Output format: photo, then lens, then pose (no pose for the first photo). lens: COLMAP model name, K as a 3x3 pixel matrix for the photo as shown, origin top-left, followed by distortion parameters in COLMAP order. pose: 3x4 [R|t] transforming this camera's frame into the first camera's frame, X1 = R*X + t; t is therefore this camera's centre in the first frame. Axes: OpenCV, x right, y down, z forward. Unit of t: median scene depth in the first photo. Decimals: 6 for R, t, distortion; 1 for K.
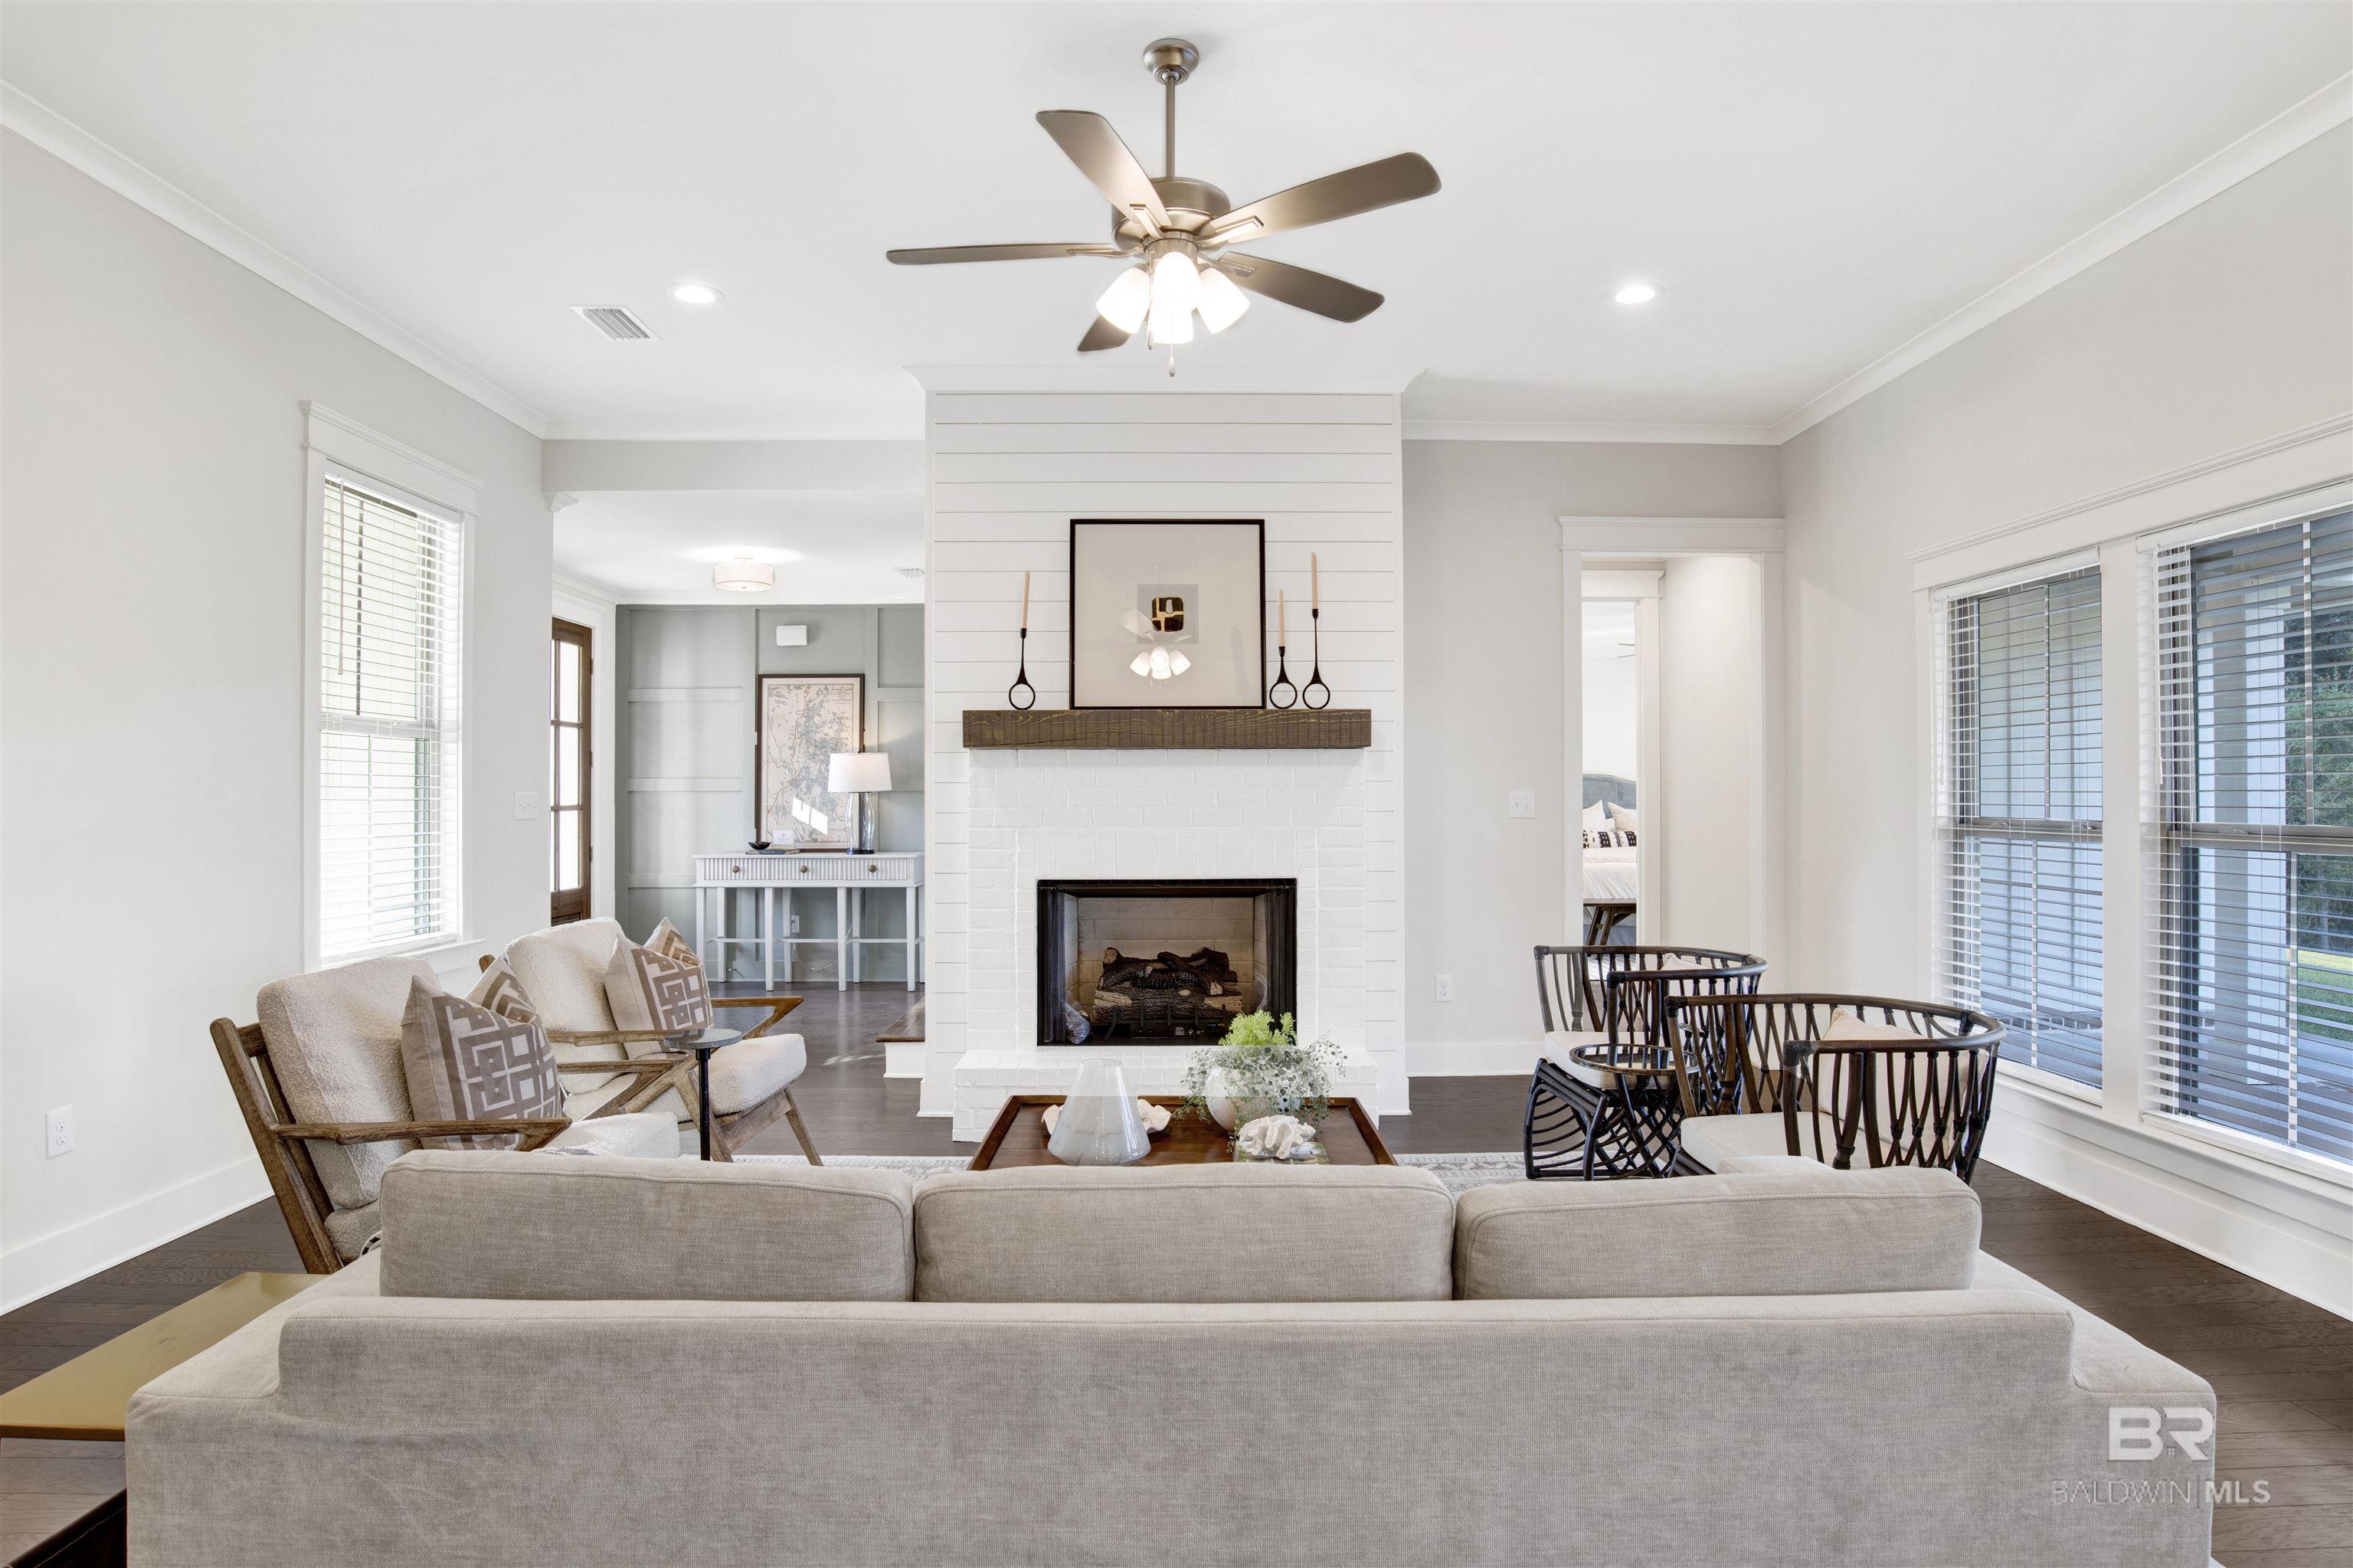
lens RADIAL K [[1304.6, 0, 1190.8], [0, 1304.6, 784.0], [0, 0, 1]] dist [-0.028721, 0.001156]
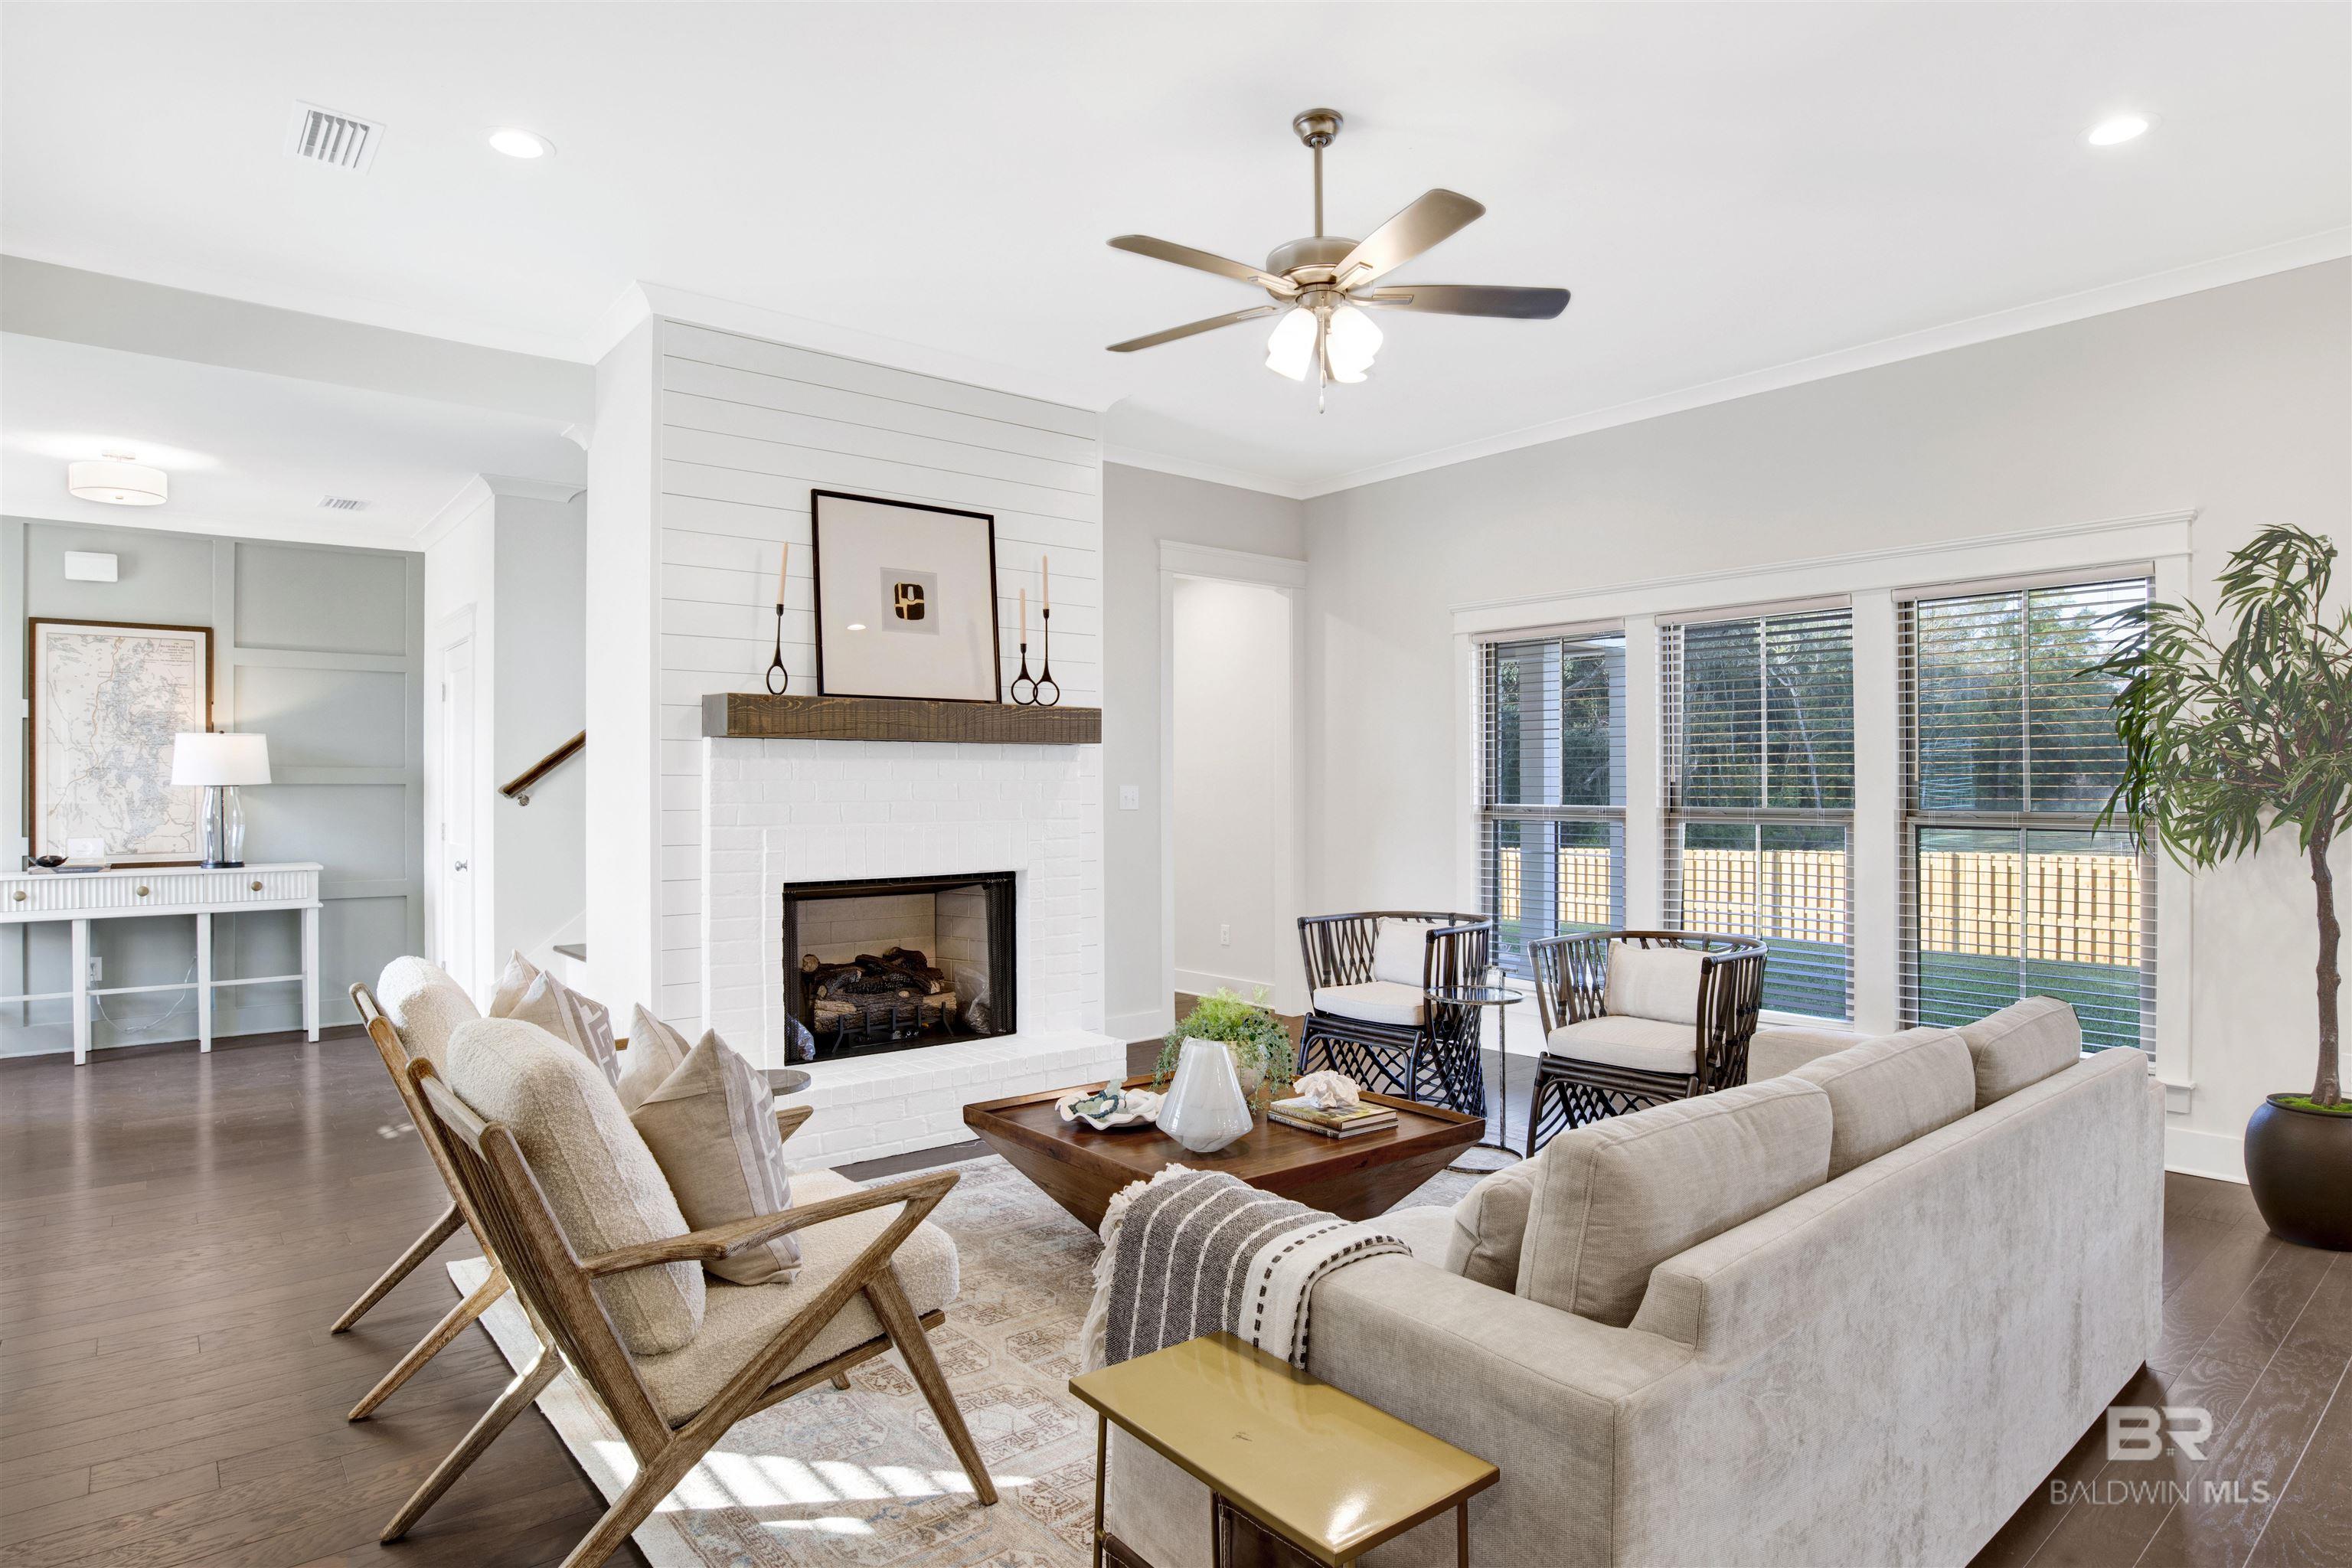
lens RADIAL K [[1304.0, 0, 1190.3], [0, 1304.0, 784.0], [0, 0, 1]] dist [-0.028721, 0.001156]
pose [[0.780274, 0.001370, 0.625436, -0.453183], [-0.004974, 0.999980, 0.004015, -0.000445], [-0.625417, -0.006244, 0.780265, 0.119478]]
